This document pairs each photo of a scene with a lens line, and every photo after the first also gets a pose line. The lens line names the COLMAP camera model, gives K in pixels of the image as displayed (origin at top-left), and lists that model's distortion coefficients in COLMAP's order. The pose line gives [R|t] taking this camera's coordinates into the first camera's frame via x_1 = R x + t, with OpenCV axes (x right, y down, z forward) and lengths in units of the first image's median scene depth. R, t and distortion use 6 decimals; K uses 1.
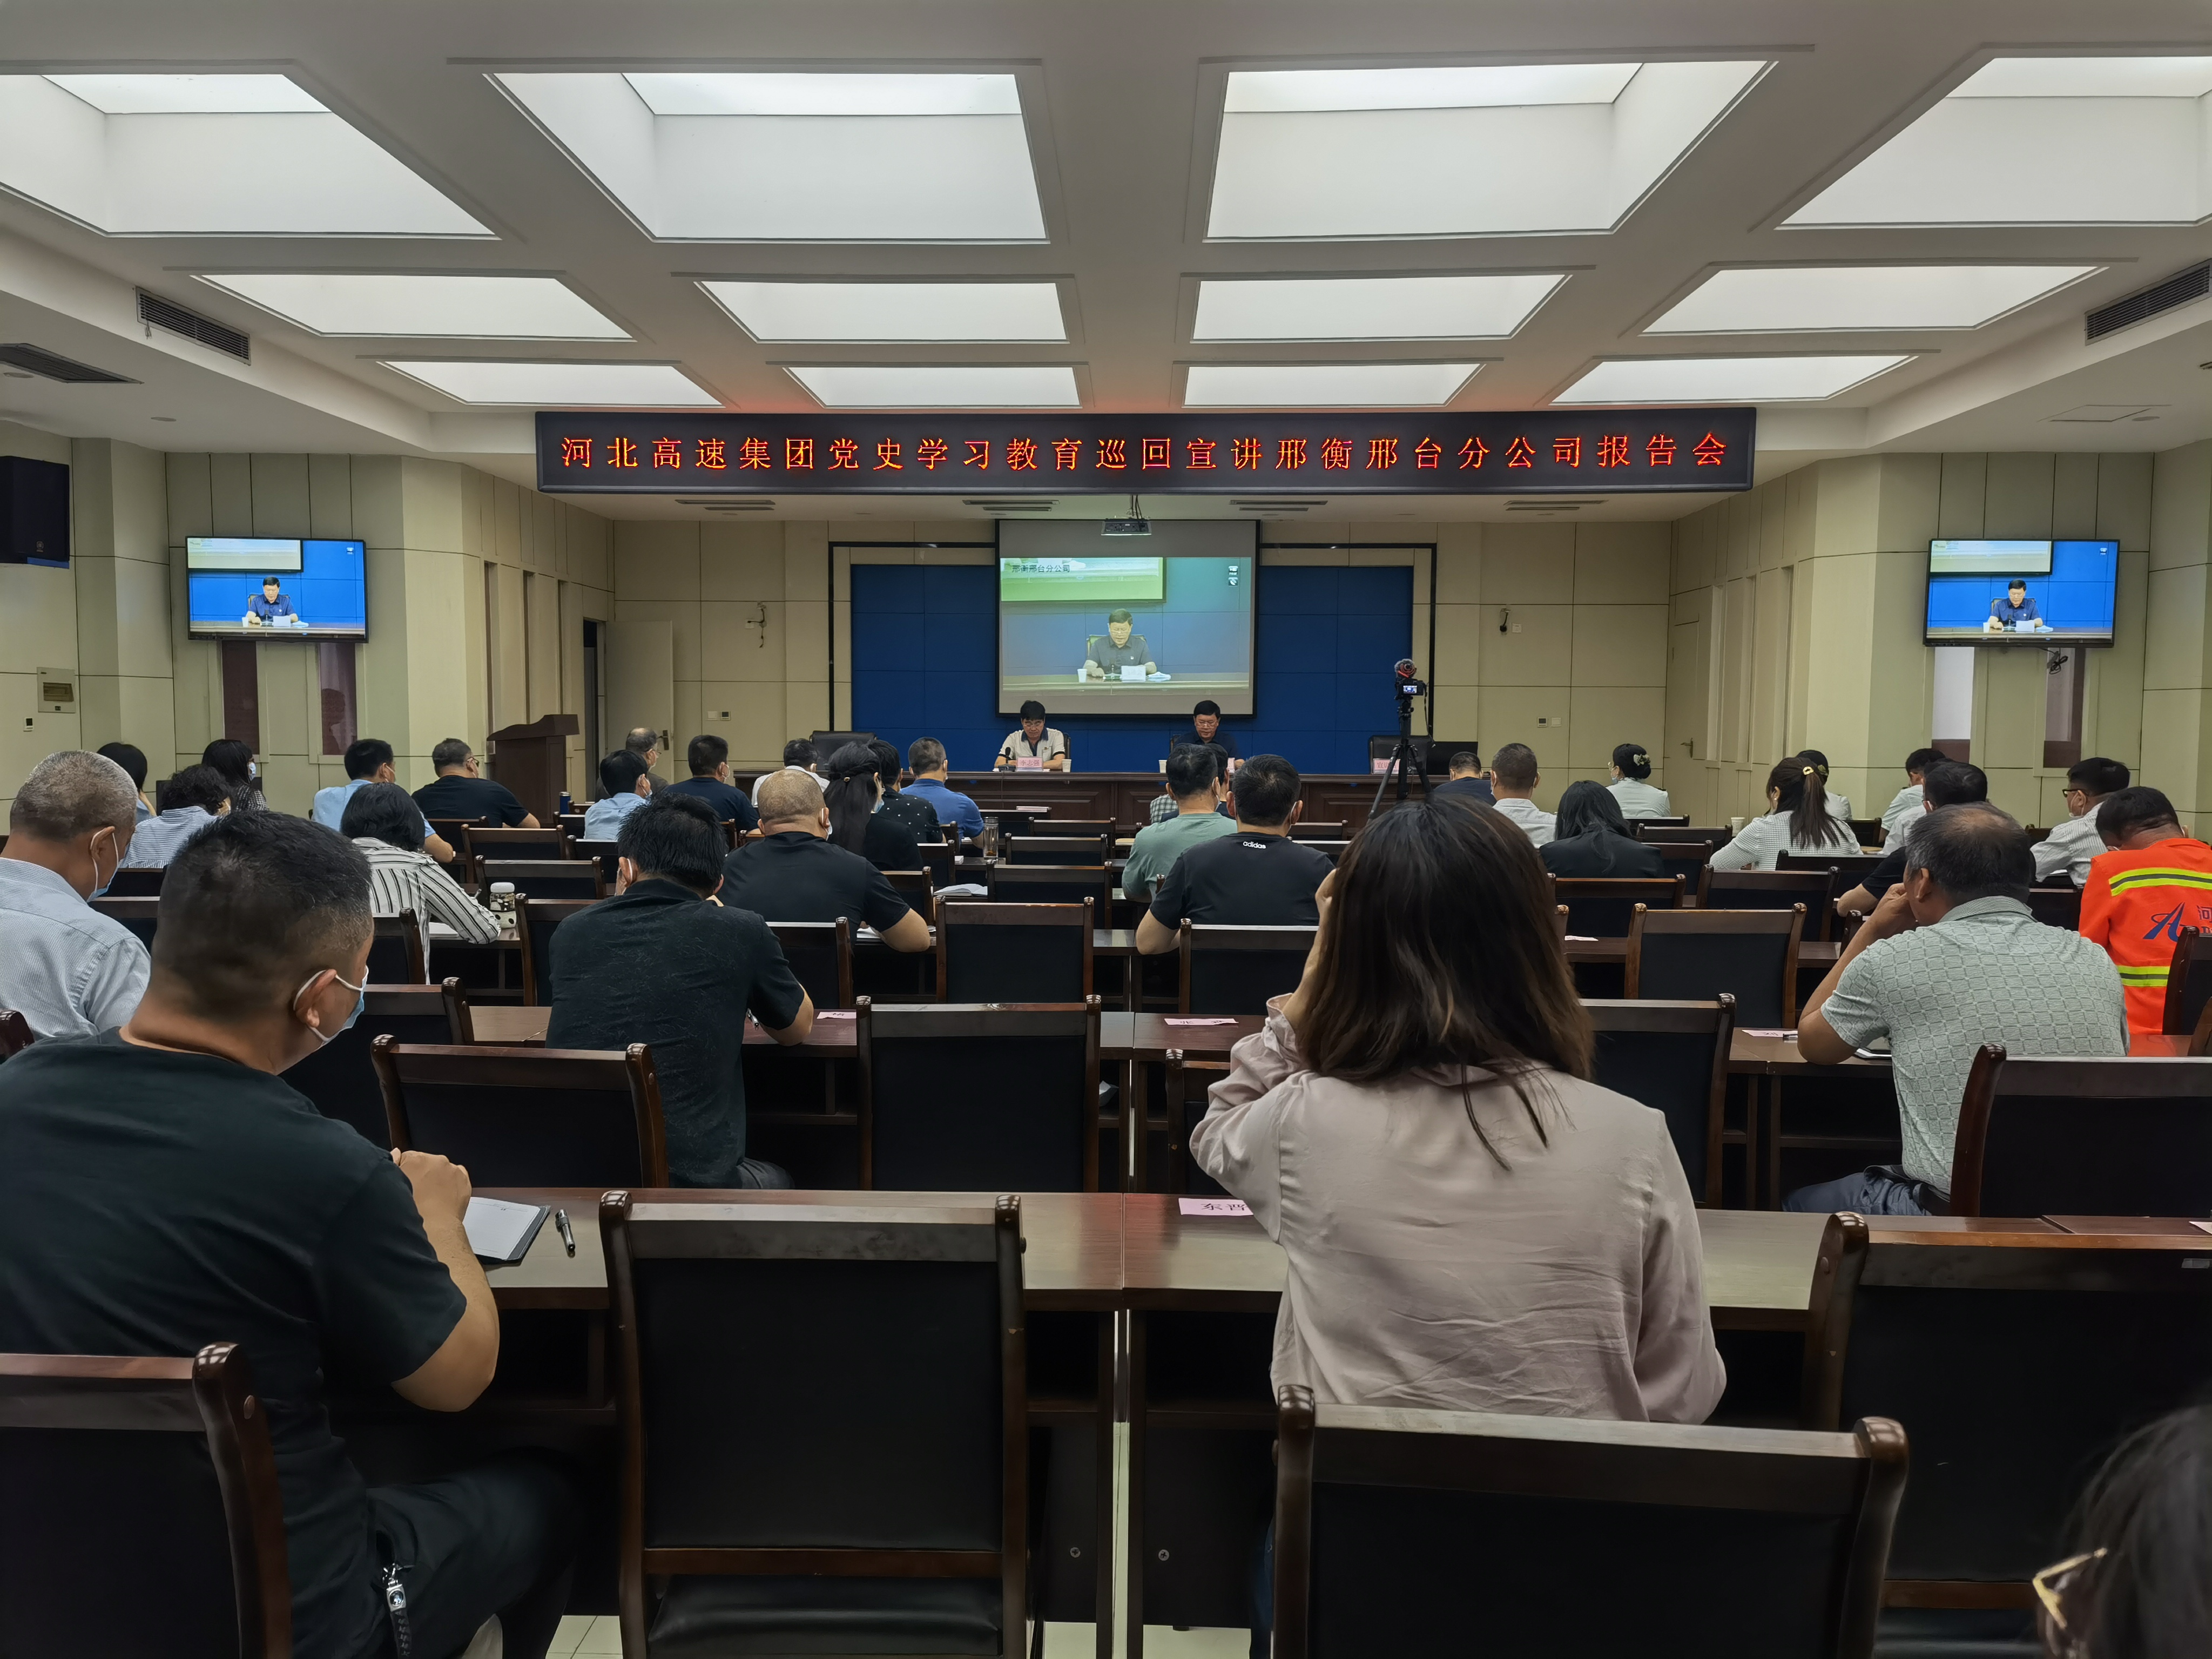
lens RADIAL K [[1787.7, 0, 1083.5], [0, 1787.7, 867.8], [0, 0, 1]] dist [0.055377, -0.015109]
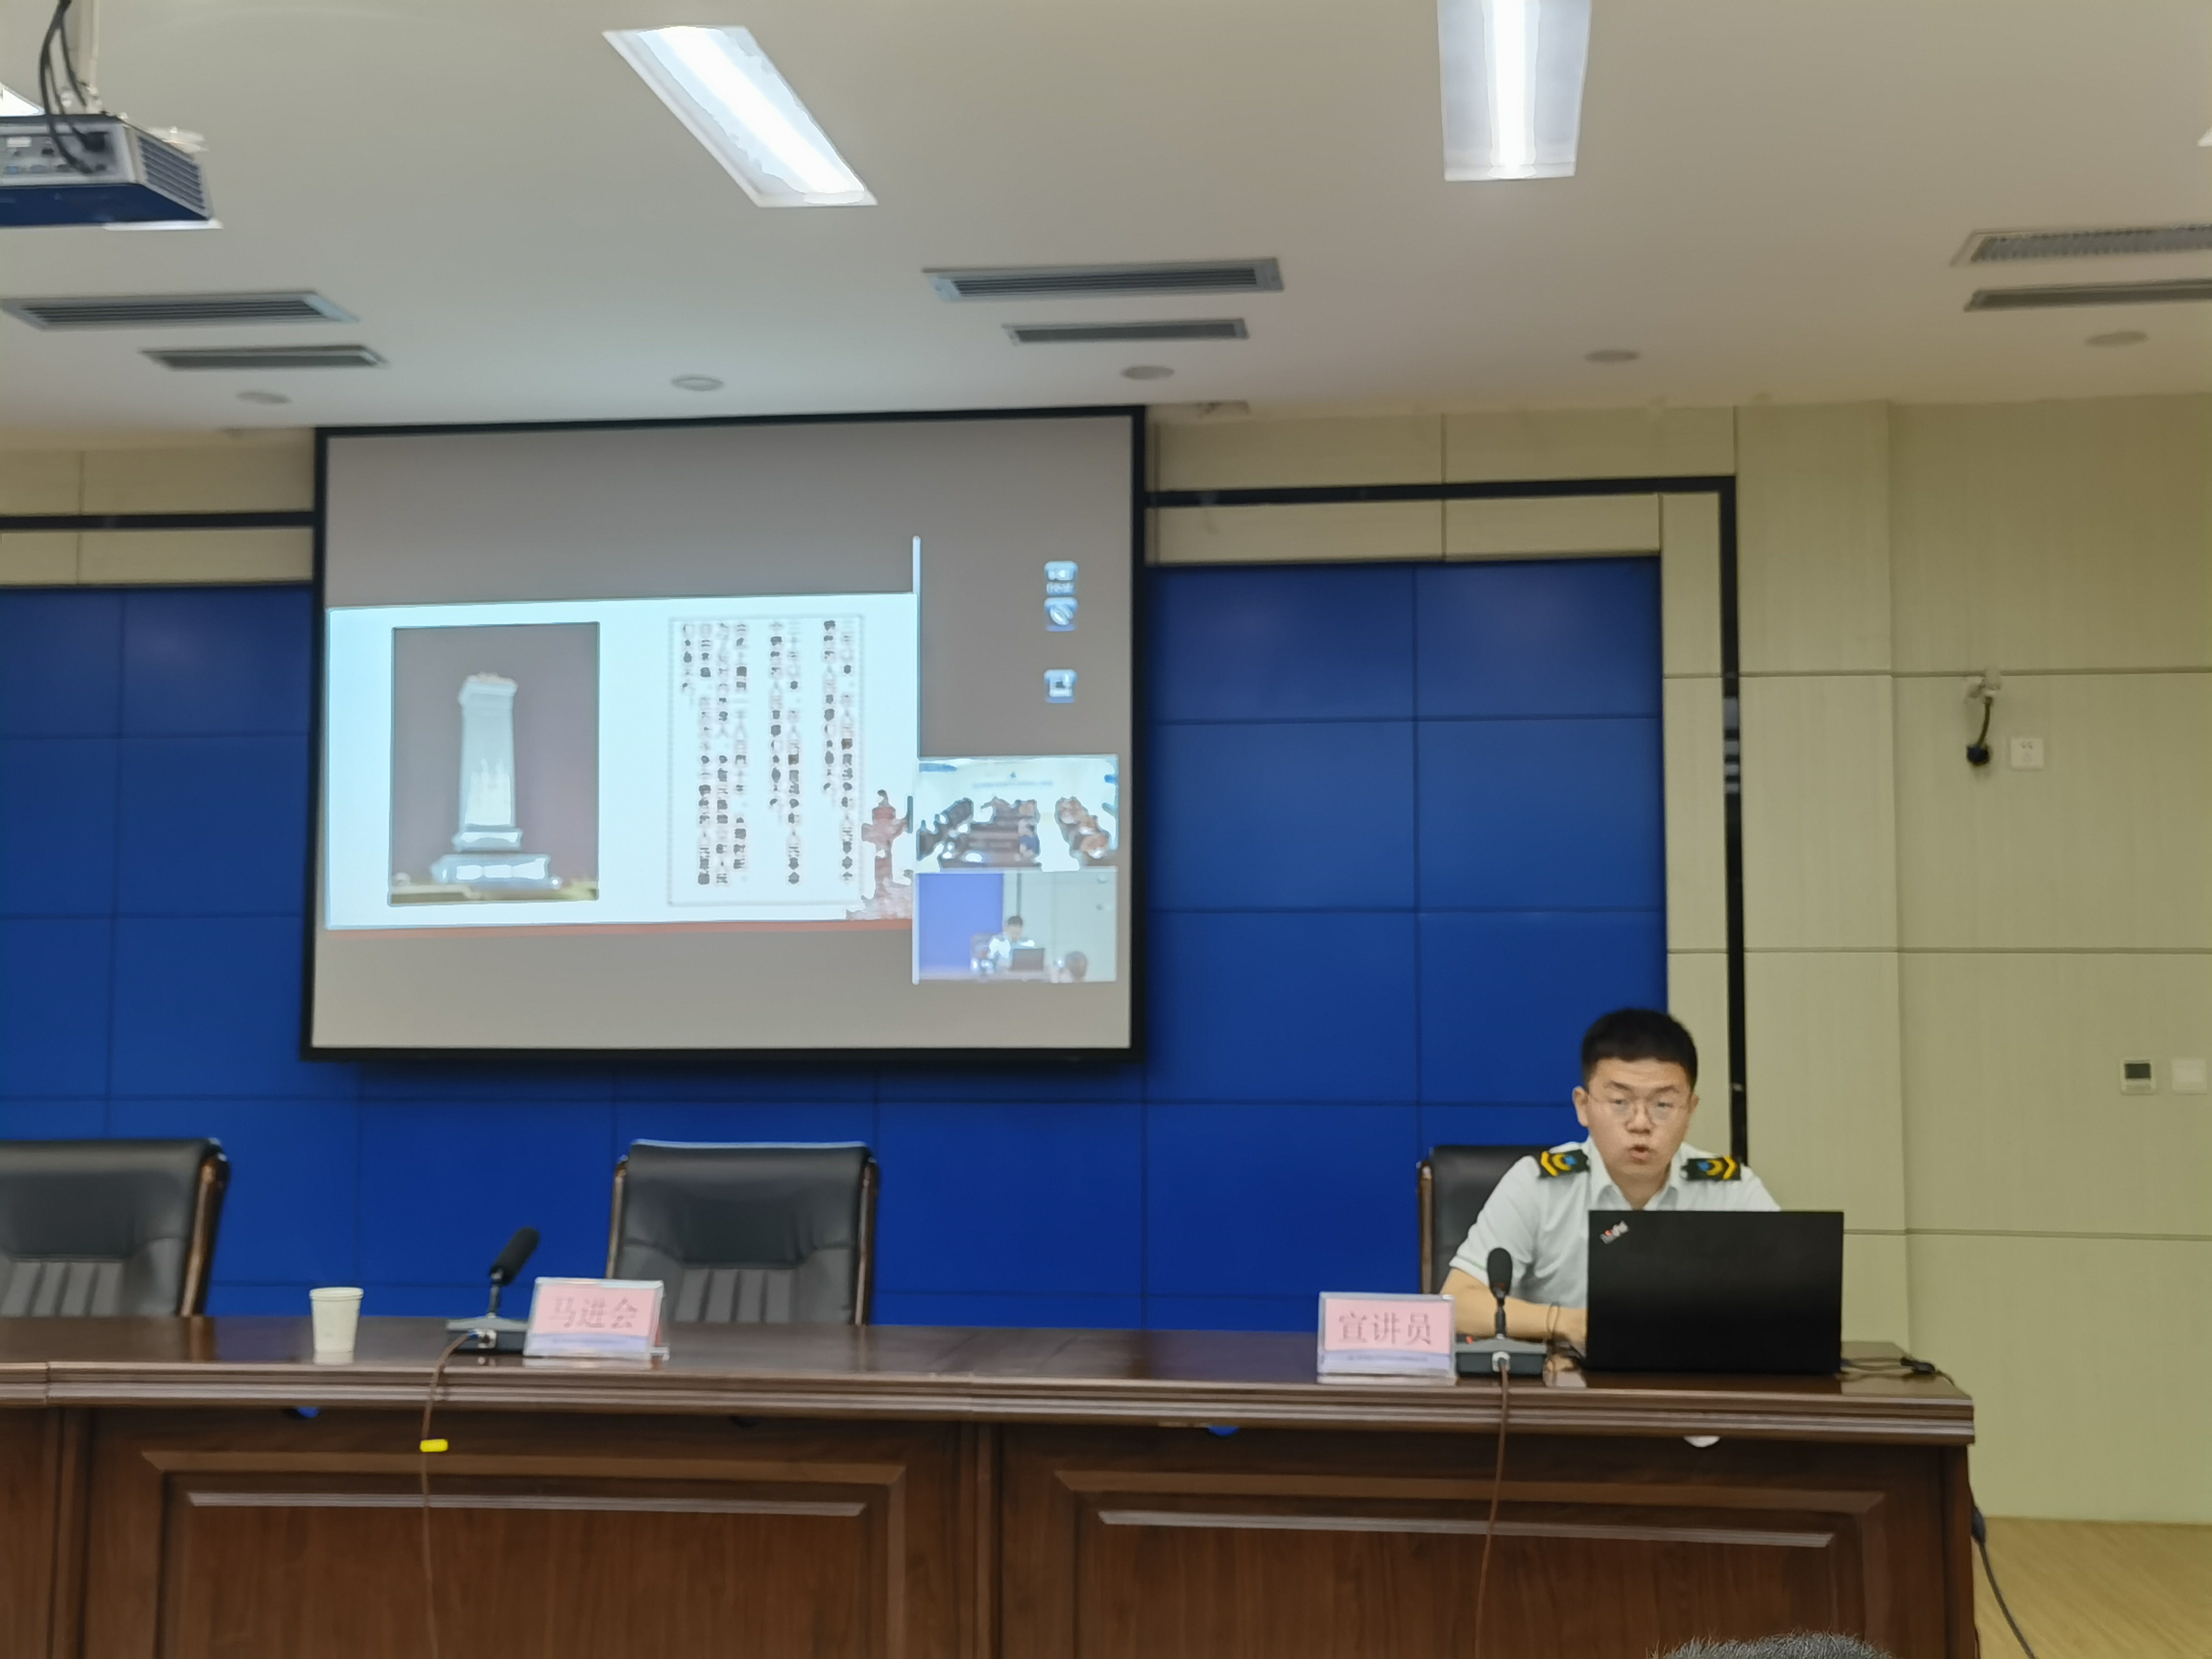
lens RADIAL K [[2632.9, 0, 1136.1], [0, 2632.9, 775.5], [0, 0, 1]] dist [0.026412, 0.000000]
pose [[0.994841, -0.015269, -0.100292, 0.186578], [-0.002192, 0.985141, -0.171731, -0.073705], [0.101424, 0.171065, 0.980025, 0.750612]]
